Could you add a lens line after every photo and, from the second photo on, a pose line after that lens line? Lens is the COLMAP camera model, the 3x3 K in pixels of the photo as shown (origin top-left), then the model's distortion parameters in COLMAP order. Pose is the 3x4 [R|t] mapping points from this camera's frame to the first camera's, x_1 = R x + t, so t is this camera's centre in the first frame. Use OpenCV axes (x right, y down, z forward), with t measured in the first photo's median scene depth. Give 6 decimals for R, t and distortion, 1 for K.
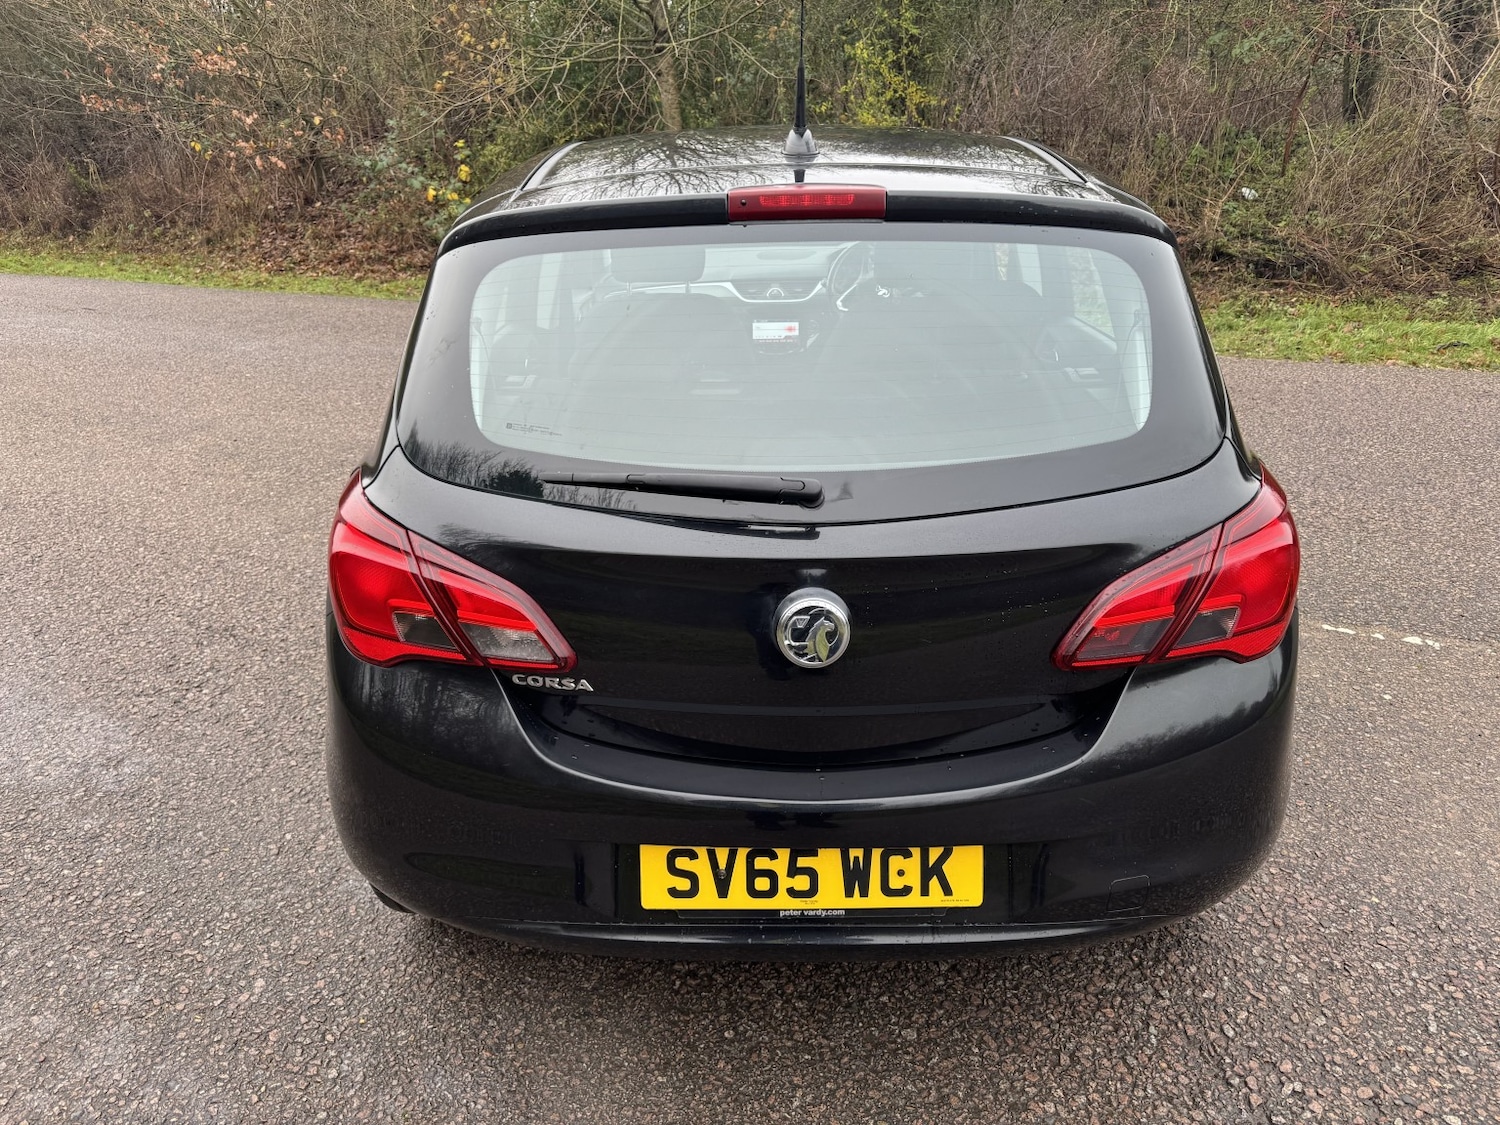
lens RADIAL K [[1071.4, 0, 749.9], [0, 1071.4, 563.9], [0, 0, 1]] dist [0.017177, -0.019087]
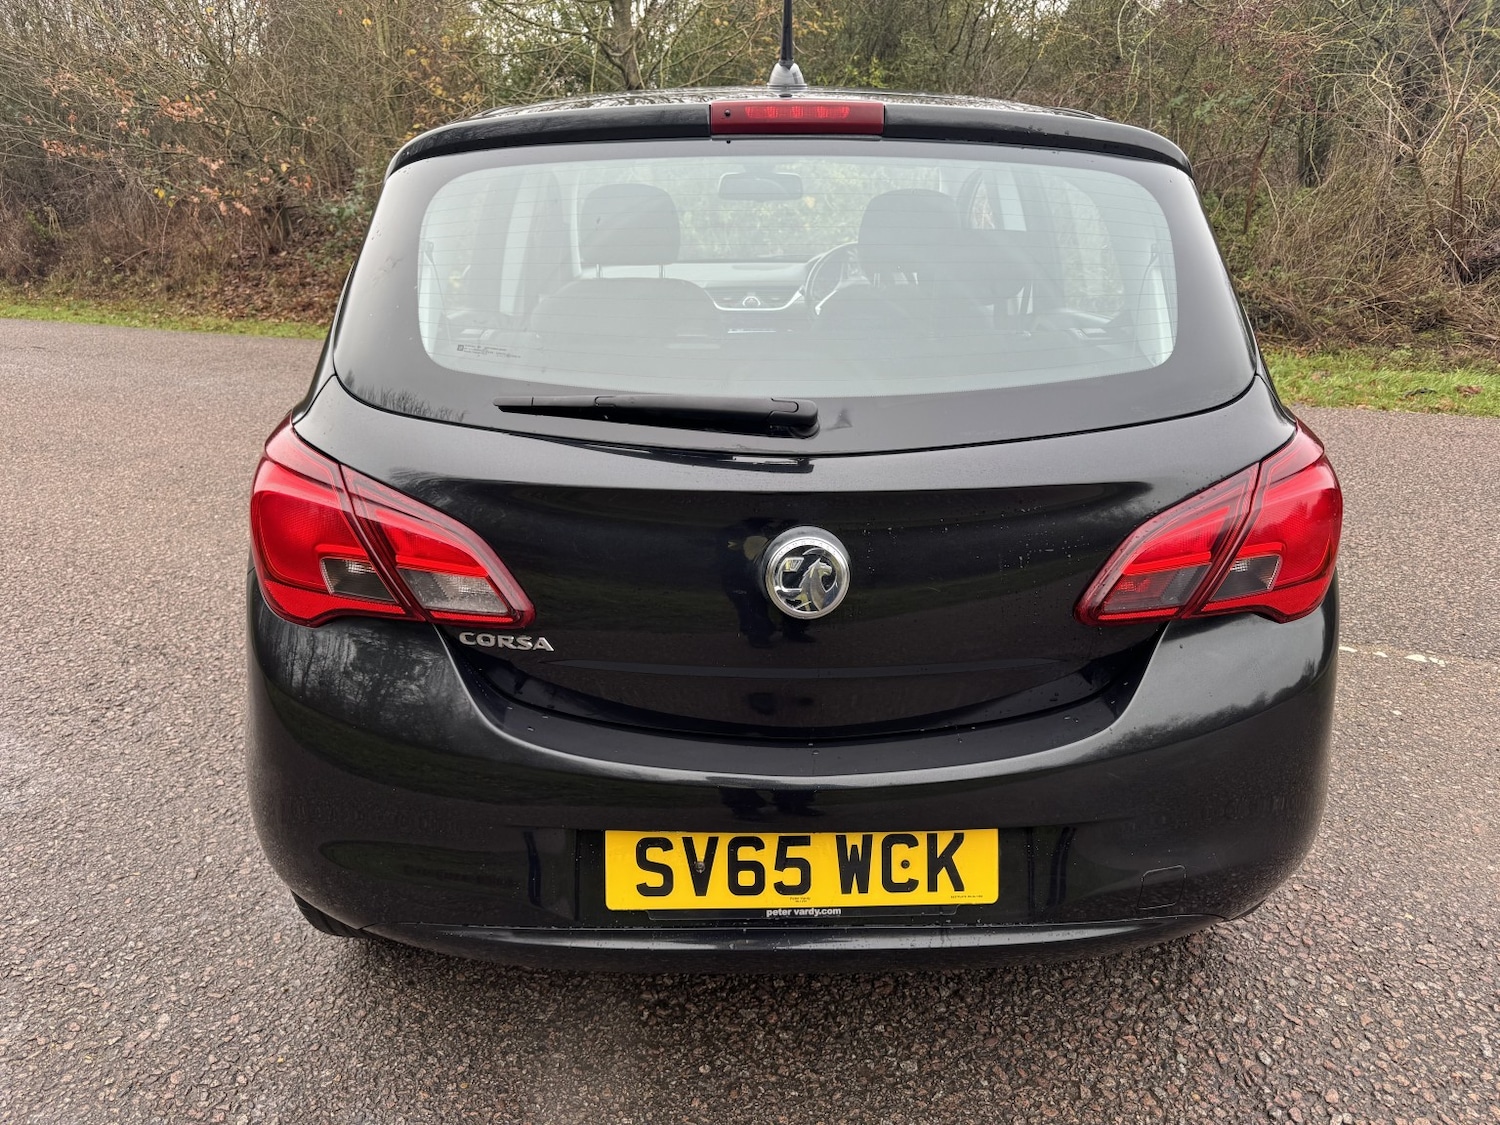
lens RADIAL K [[1071.4, 0, 754.5], [0, 1071.4, 565.5], [0, 0, 1]] dist [0.017177, -0.019087]
pose [[0.999393, 0.003694, 0.034631, -0.010050], [-0.001458, 0.997925, -0.064371, 0.080187], [-0.034796, 0.064282, 0.997325, 0.093540]]
